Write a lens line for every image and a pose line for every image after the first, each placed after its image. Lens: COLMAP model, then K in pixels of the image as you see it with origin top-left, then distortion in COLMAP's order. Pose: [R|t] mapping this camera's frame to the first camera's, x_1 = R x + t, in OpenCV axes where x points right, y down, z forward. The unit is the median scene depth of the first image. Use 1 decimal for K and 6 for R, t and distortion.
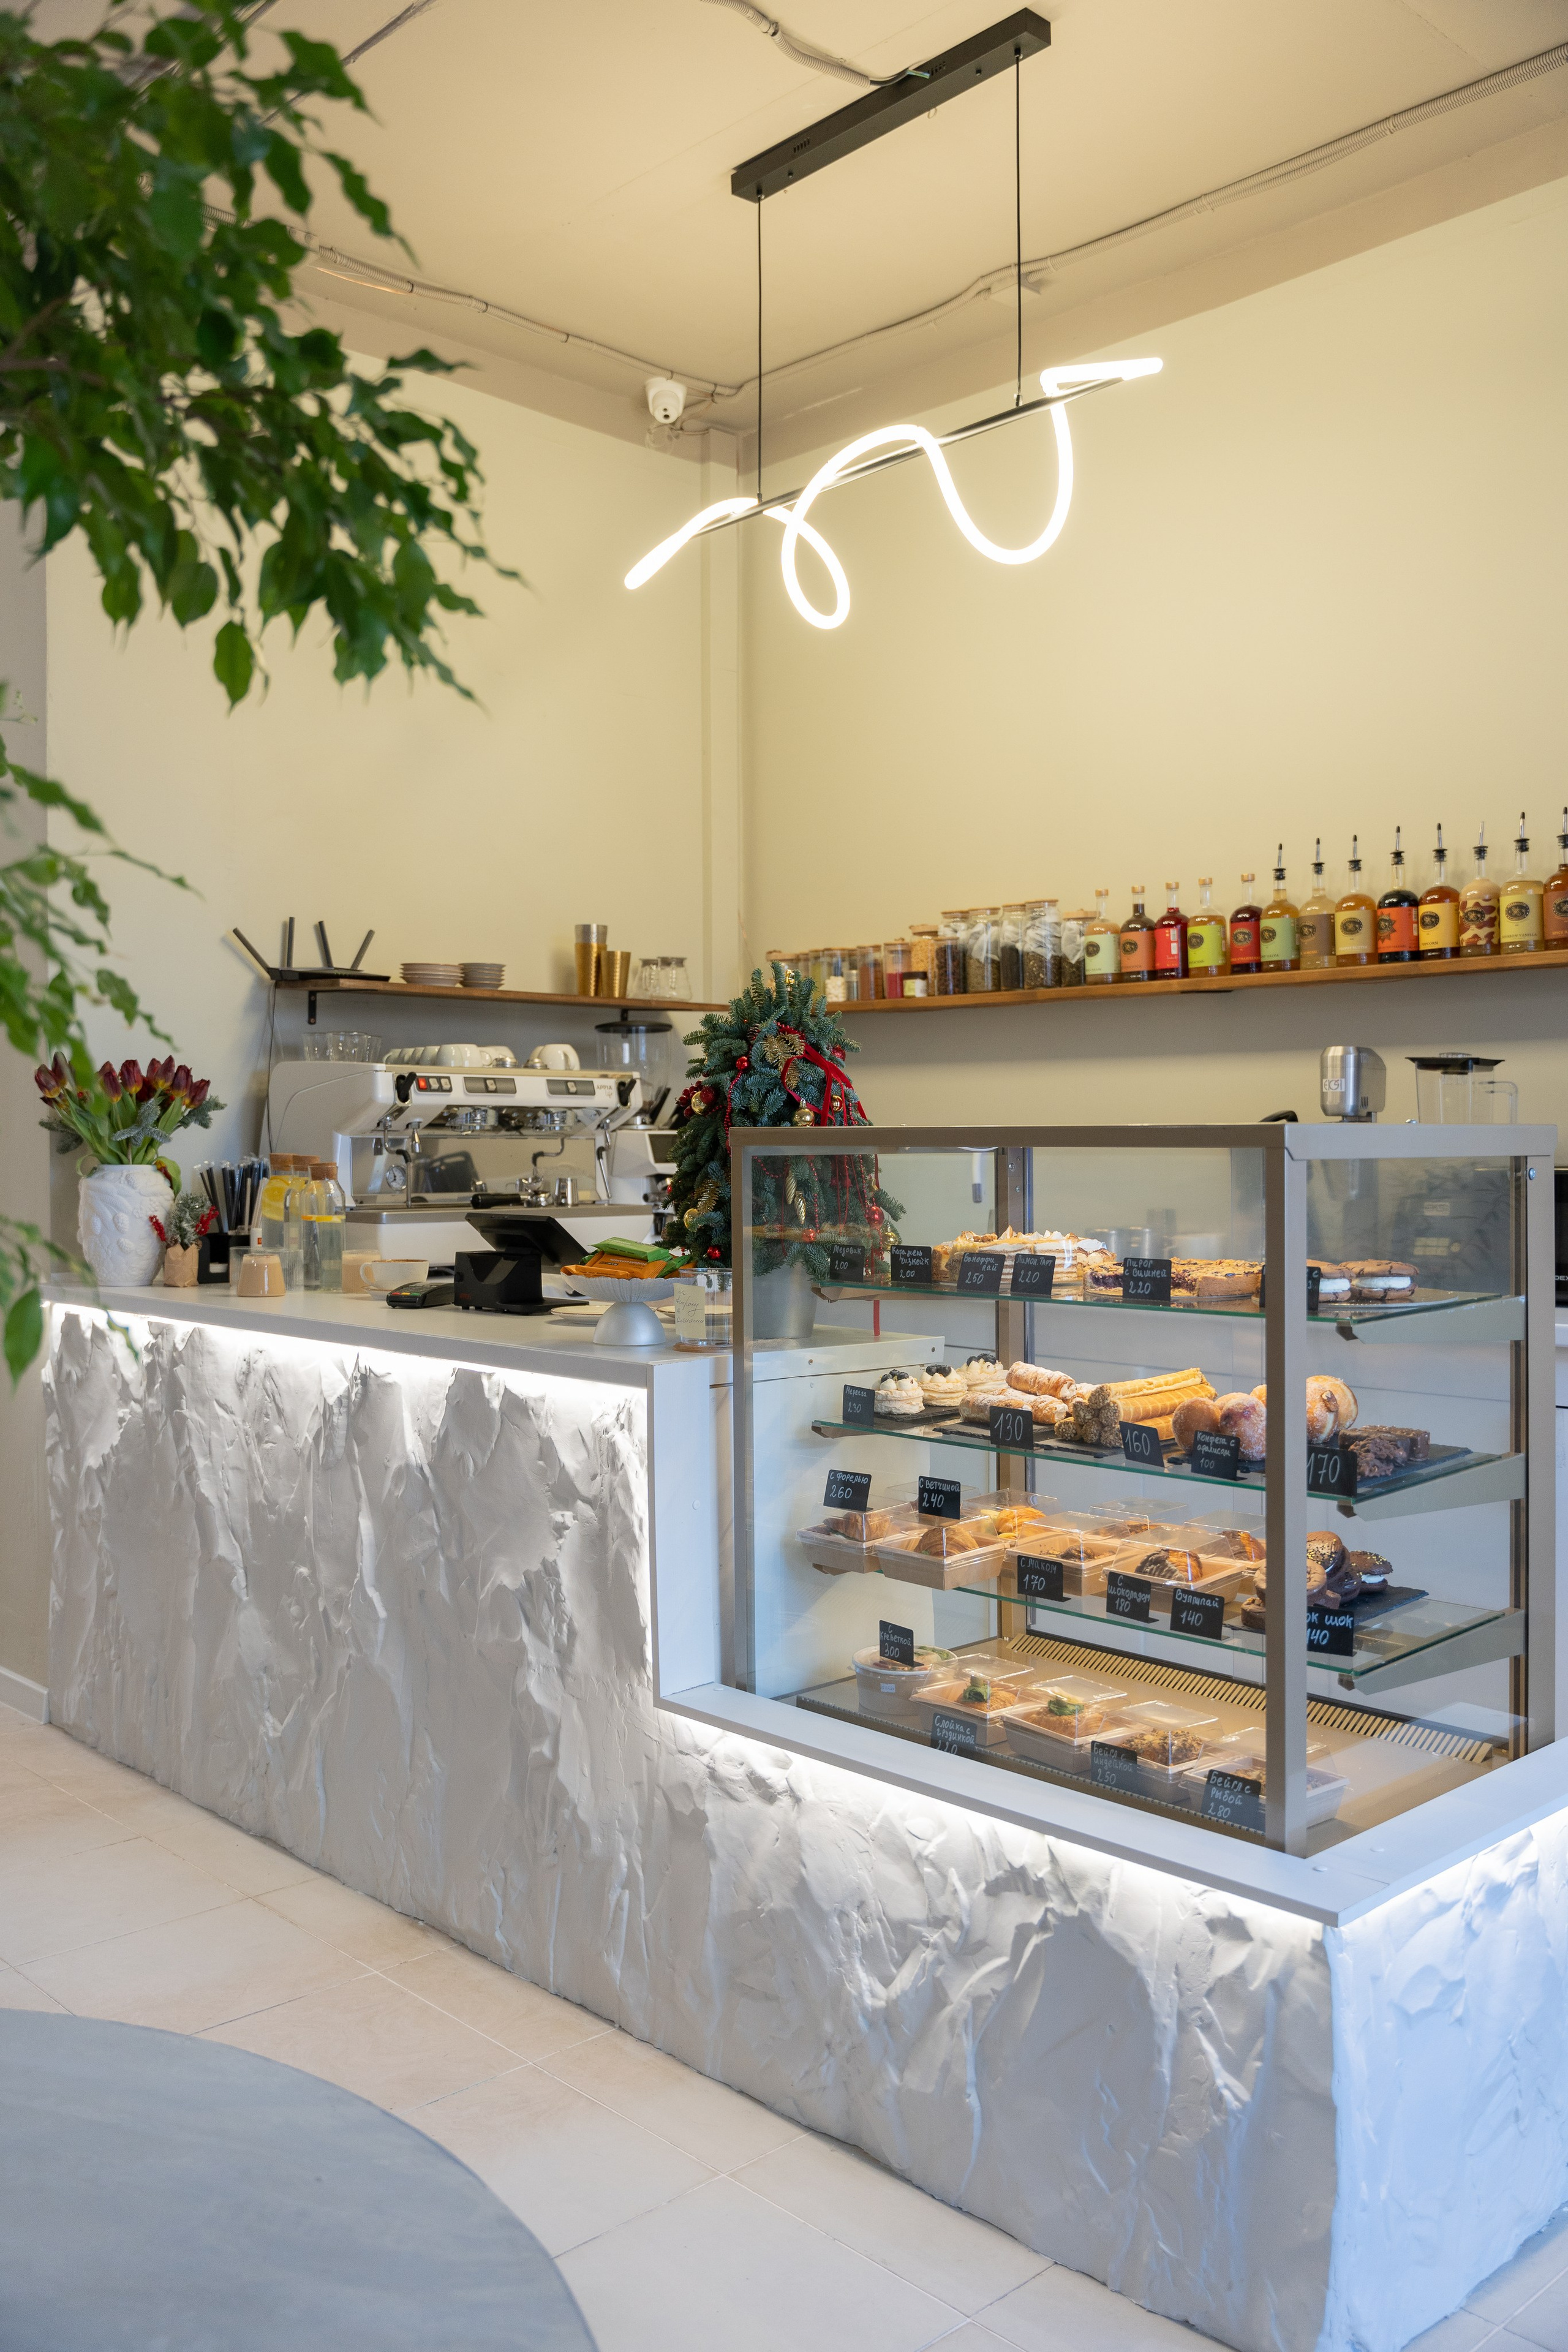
lens RADIAL K [[1933.8, 0, 783.1], [0, 1933.8, 1164.5], [0, 0, 1]] dist [-0.003466, -0.002722]
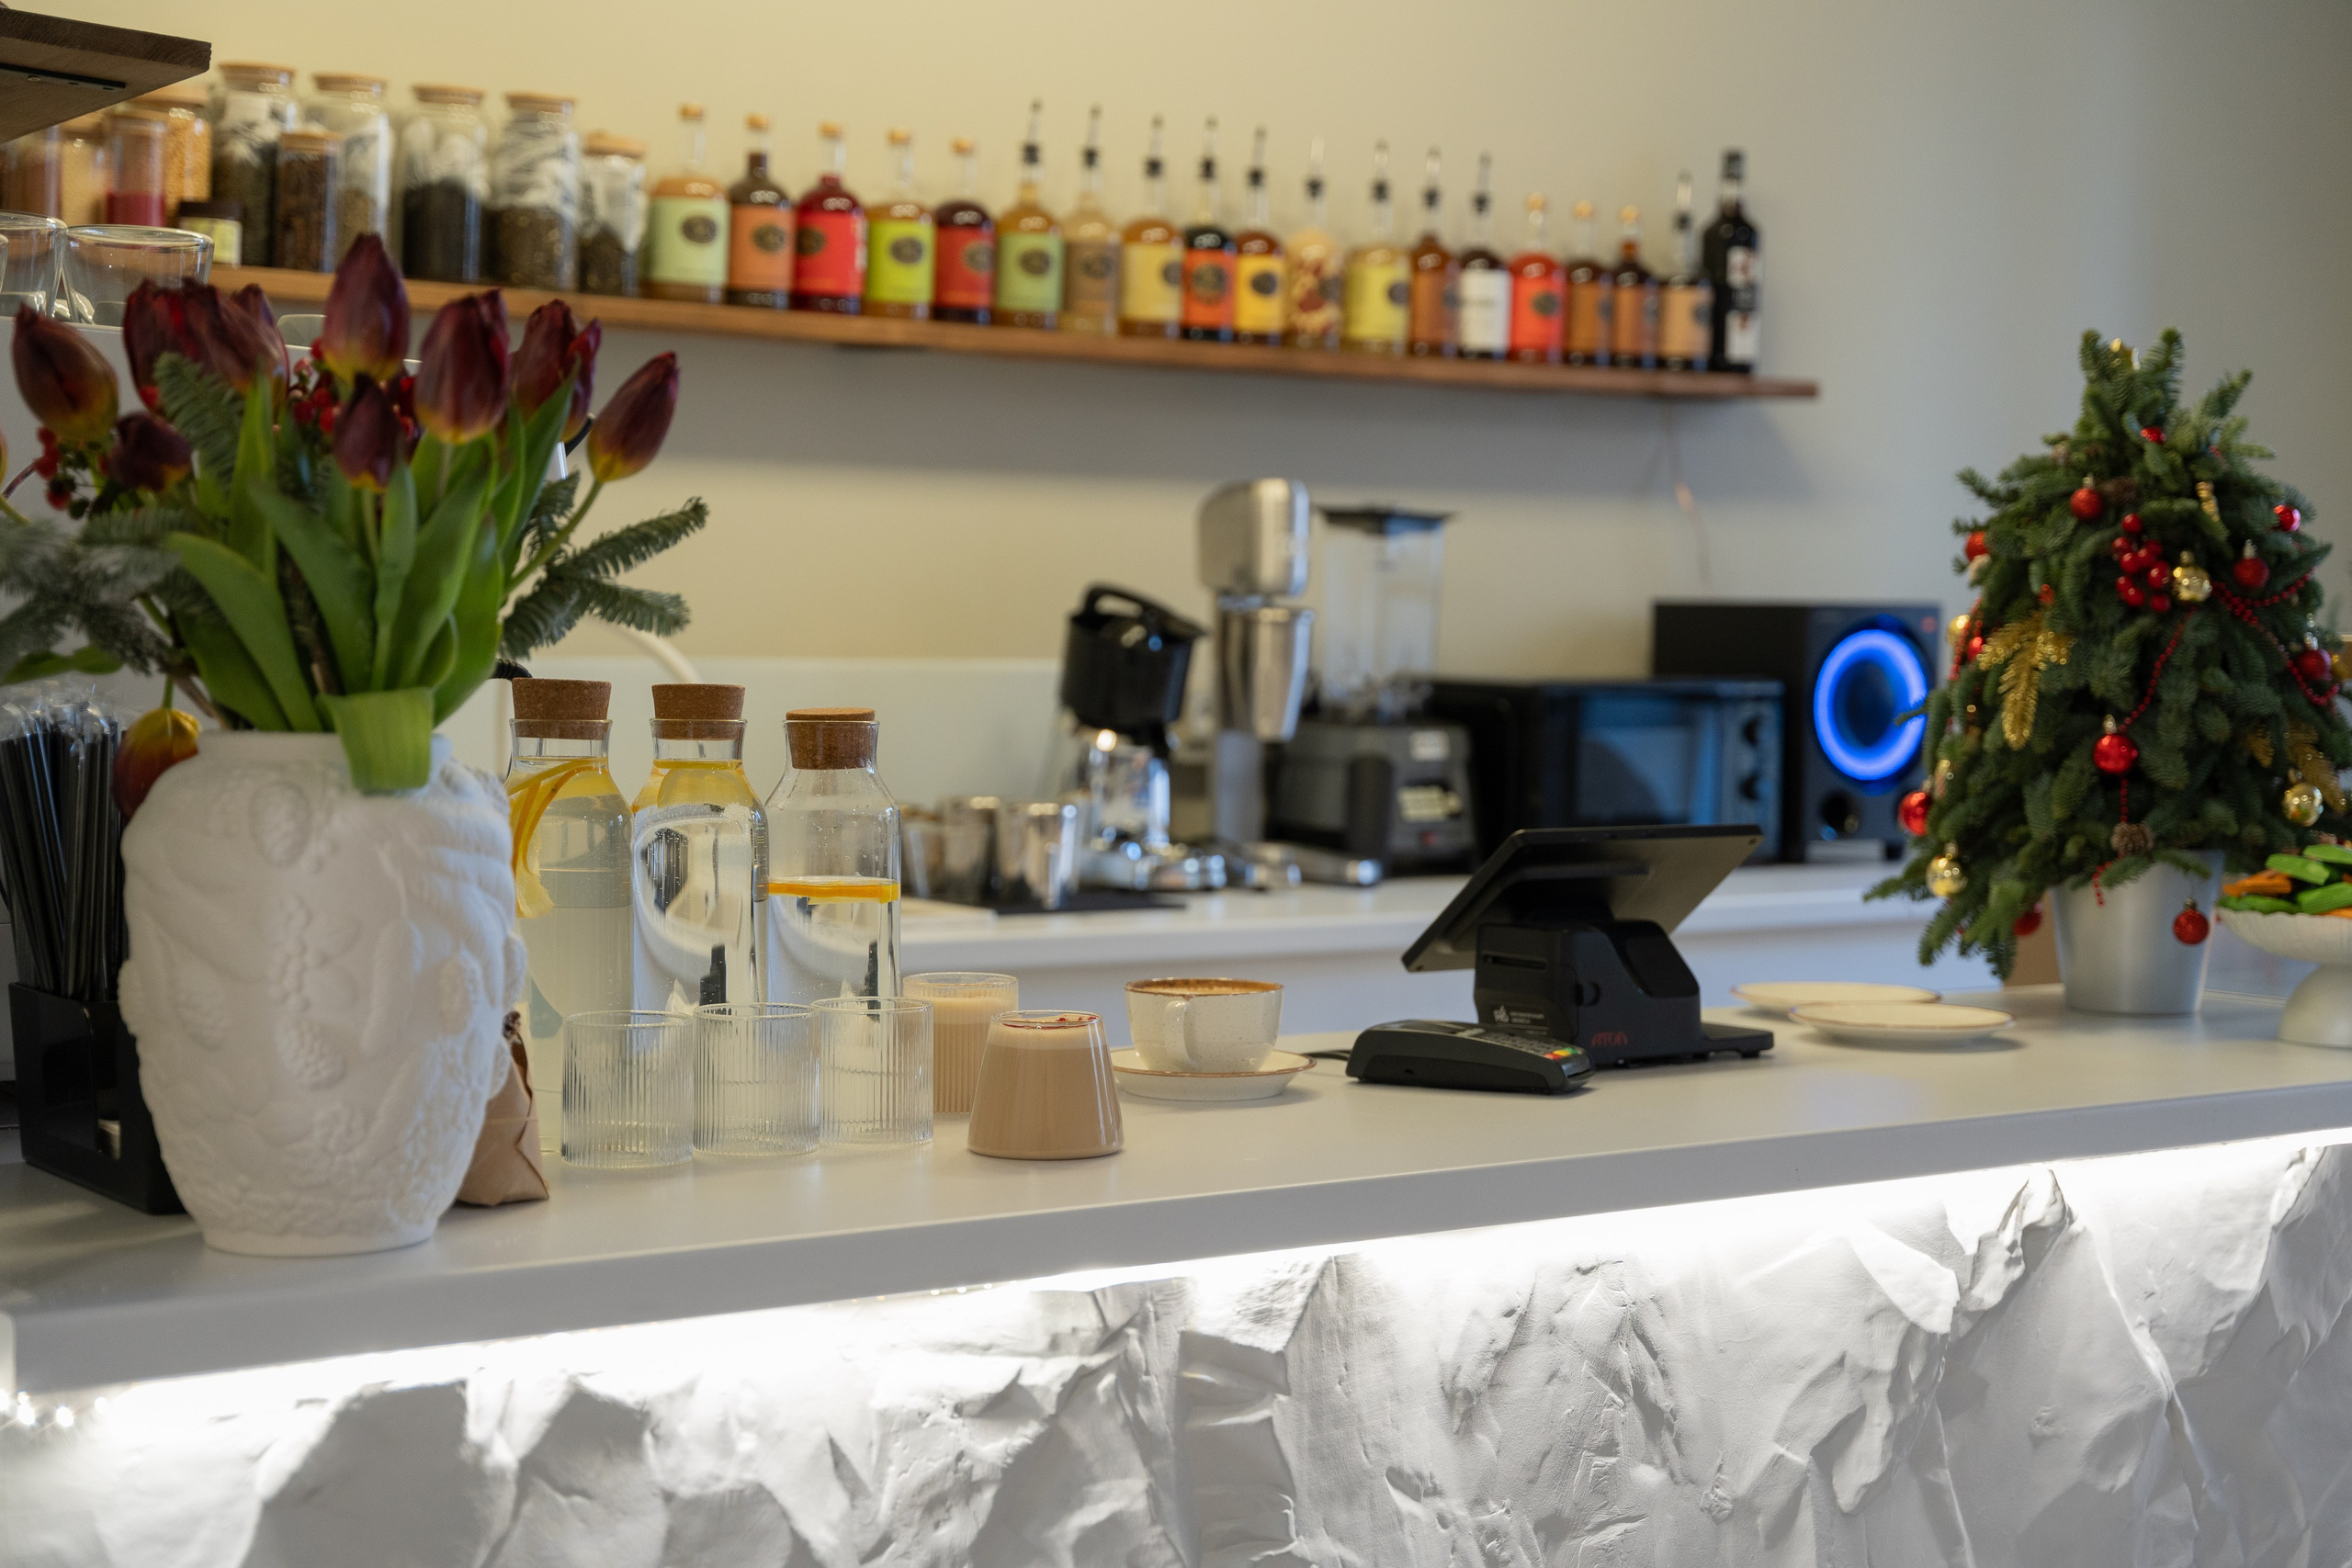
lens RADIAL K [[3460.6, 0, 1176.0], [0, 3460.6, 784.0], [0, 0, 1]] dist [0.019865, 0.000435]
pose [[0.135022, -0.041628, 0.989968, -1.037119], [-0.003980, 0.999086, 0.042554, -0.017026], [-0.990835, -0.009686, 0.134733, 1.167092]]
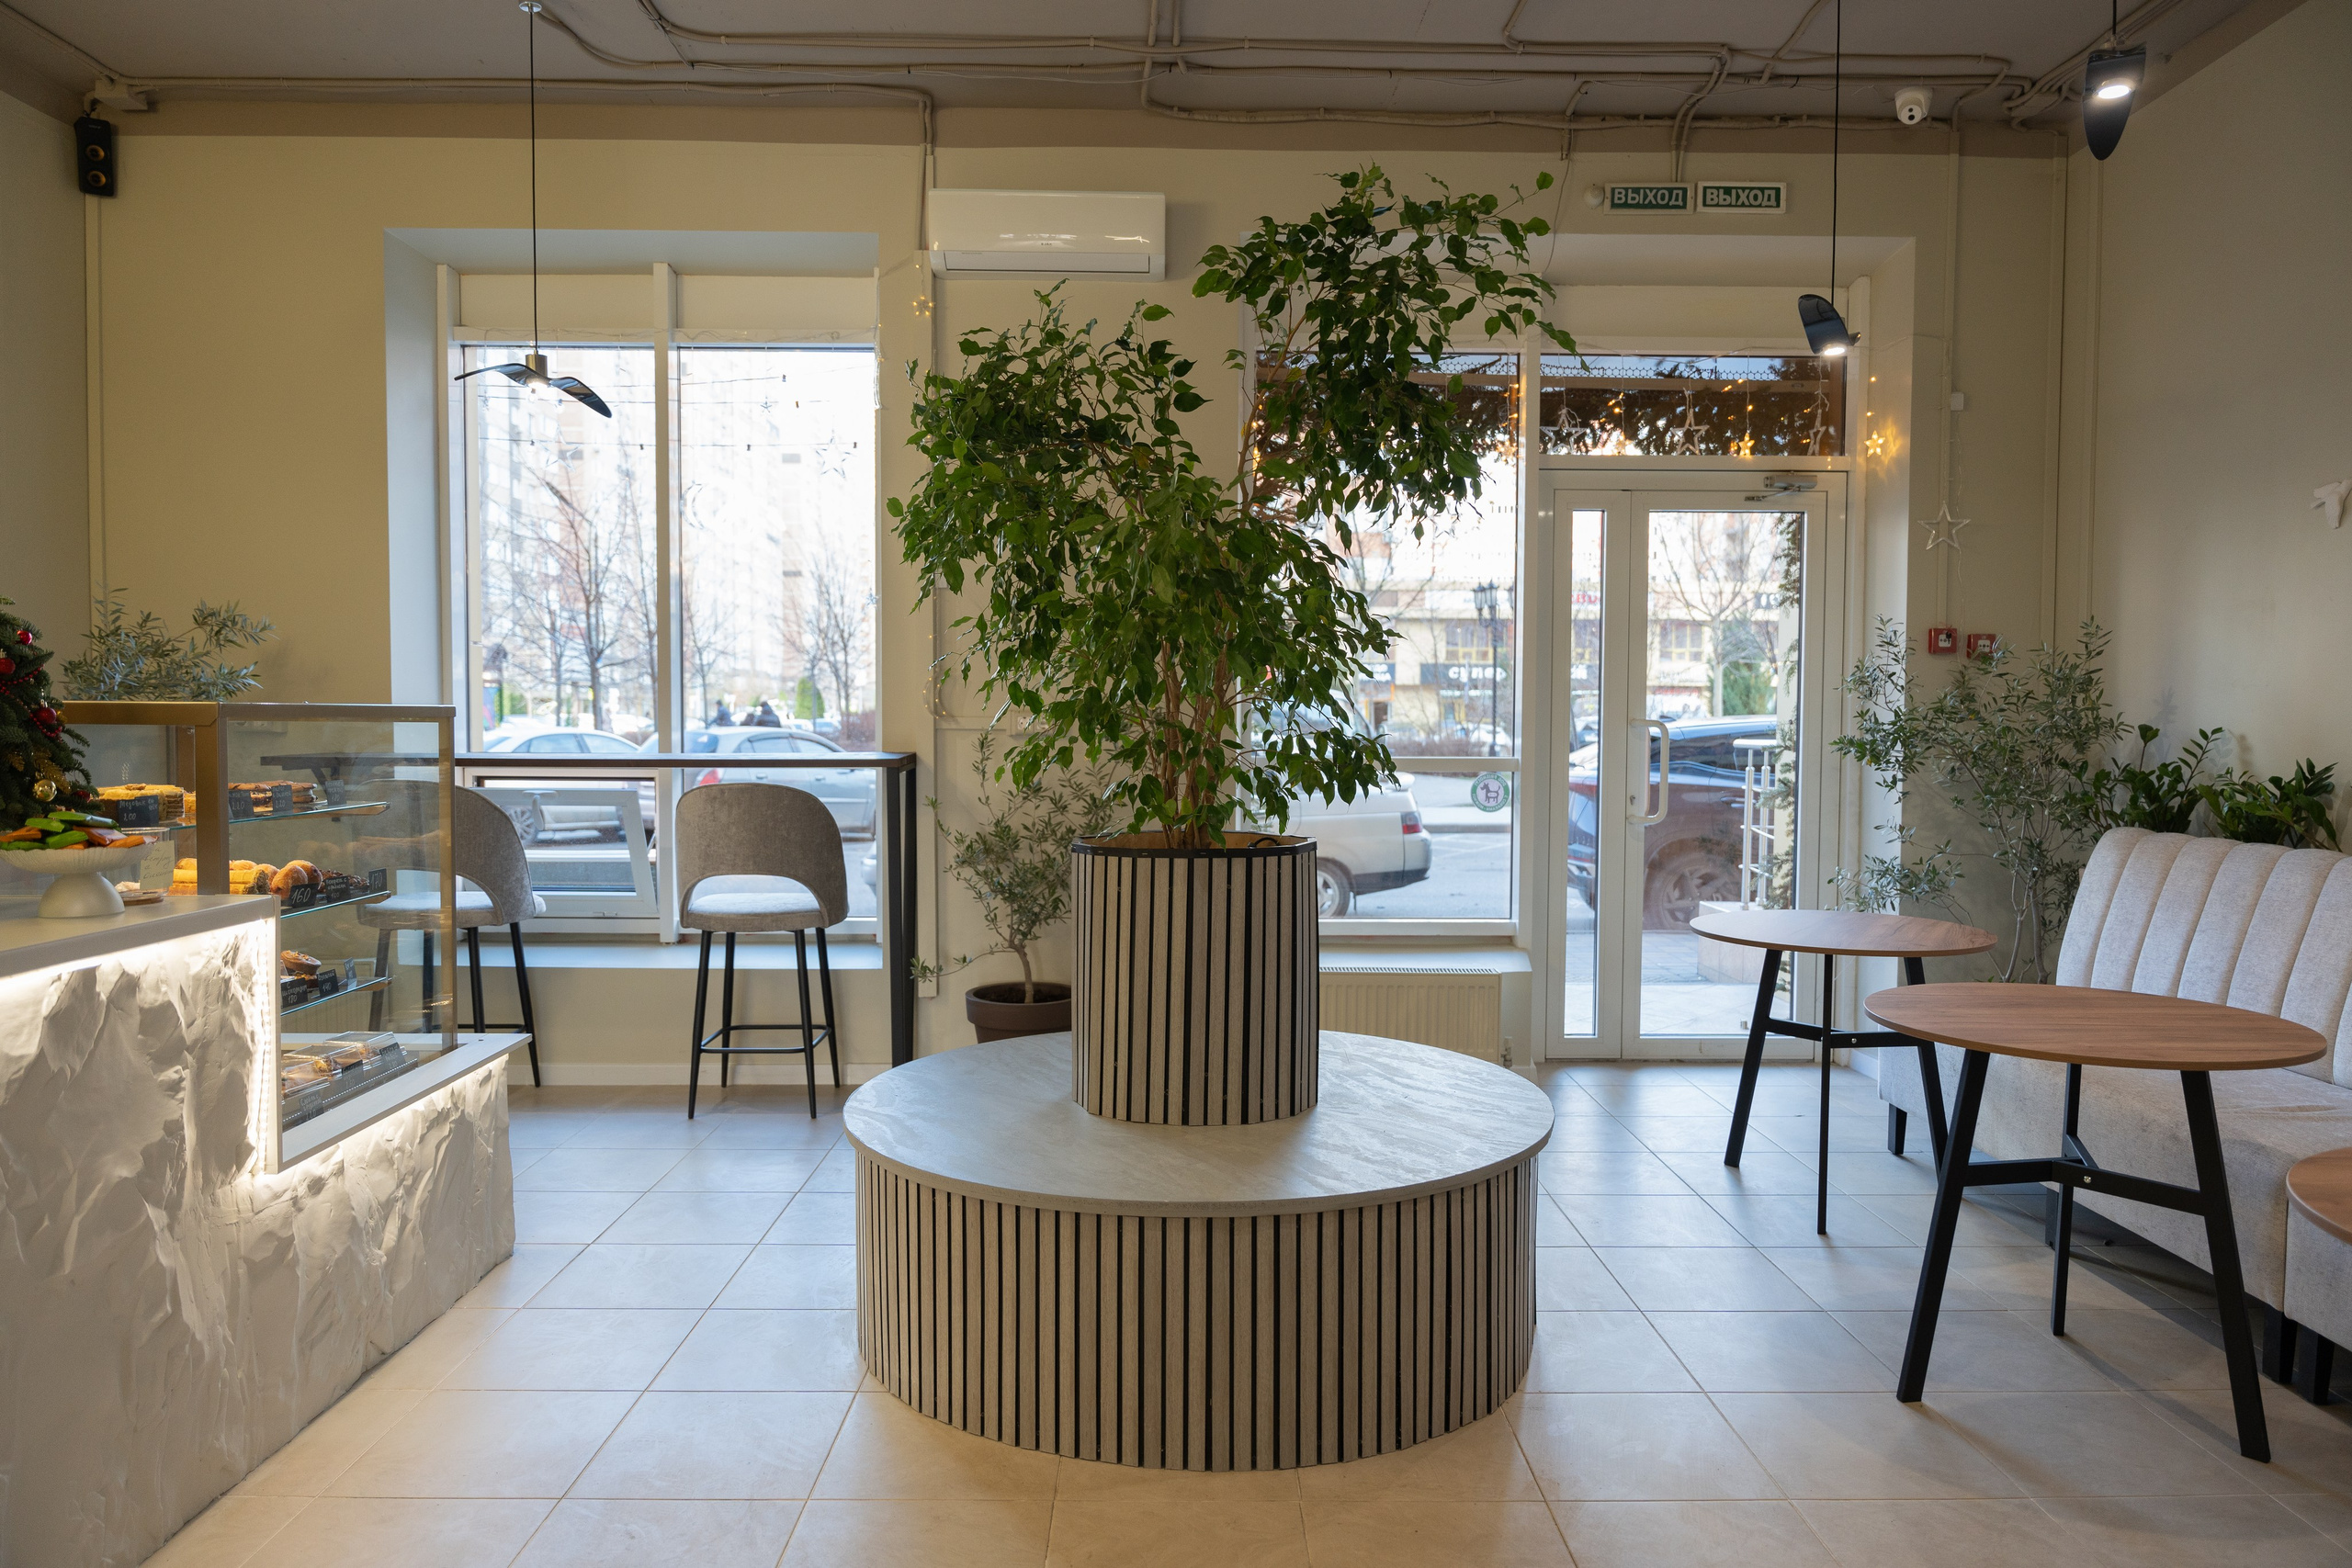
lens RADIAL K [[1543.2, 0, 1187.5], [0, 1543.2, 786.6], [0, 0, 1]] dist [-0.004482, -0.007327]
pose [[-0.735676, -0.034851, 0.676436, -1.019289], [0.004062, 0.998430, 0.055858, -0.015844], [-0.677321, 0.043841, -0.734380, 1.170865]]
